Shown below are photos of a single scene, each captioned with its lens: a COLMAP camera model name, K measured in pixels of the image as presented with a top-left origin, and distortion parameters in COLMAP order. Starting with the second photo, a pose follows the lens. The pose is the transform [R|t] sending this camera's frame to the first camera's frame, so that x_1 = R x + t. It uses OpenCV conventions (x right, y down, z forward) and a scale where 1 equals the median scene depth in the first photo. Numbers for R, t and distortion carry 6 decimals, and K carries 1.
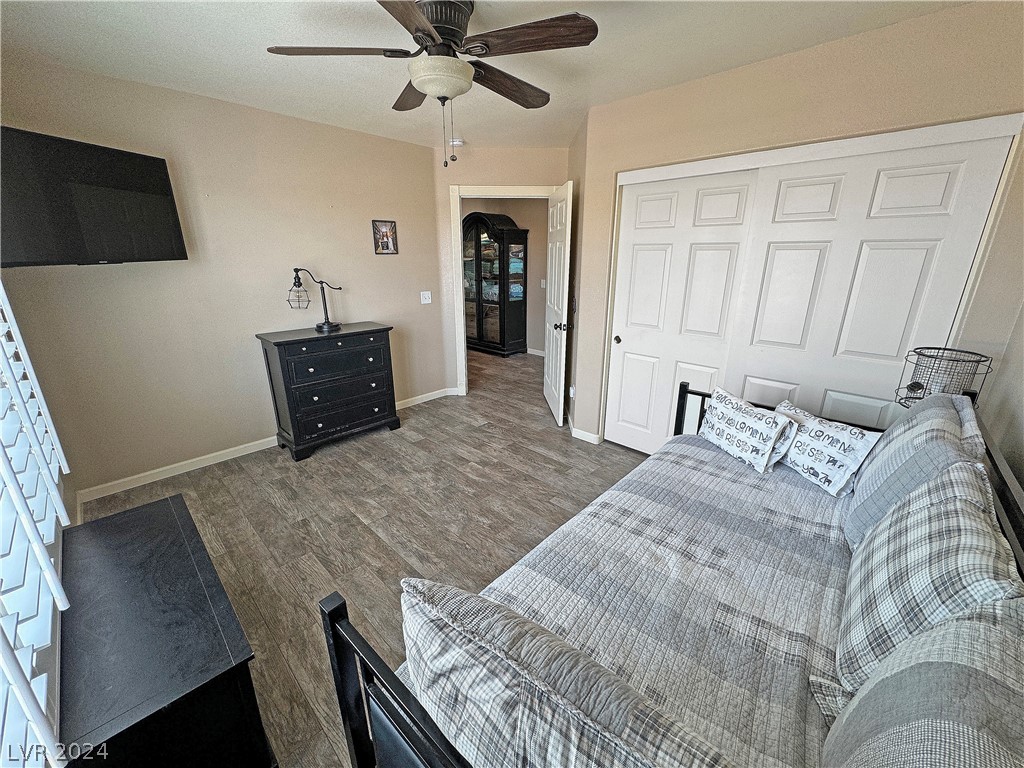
lens RADIAL K [[406.8, 0, 514.5], [0, 406.8, 384.1], [0, 0, 1]] dist [-0.008949, -0.000188]
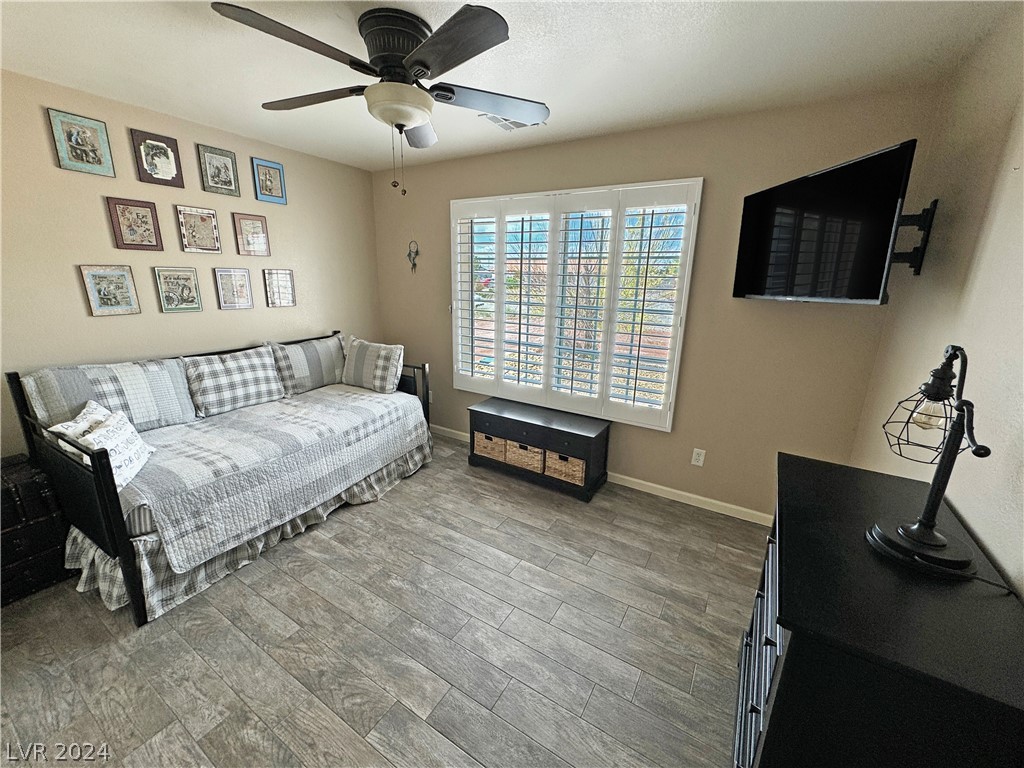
lens RADIAL K [[406.8, 0, 511.9], [0, 406.8, 384.7], [0, 0, 1]] dist [-0.008949, -0.000188]
pose [[-0.978453, 0.031421, -0.204066, -0.152242], [-0.083382, 0.844039, 0.529760, -0.498602], [0.188885, 0.535361, -0.823232, 1.517541]]
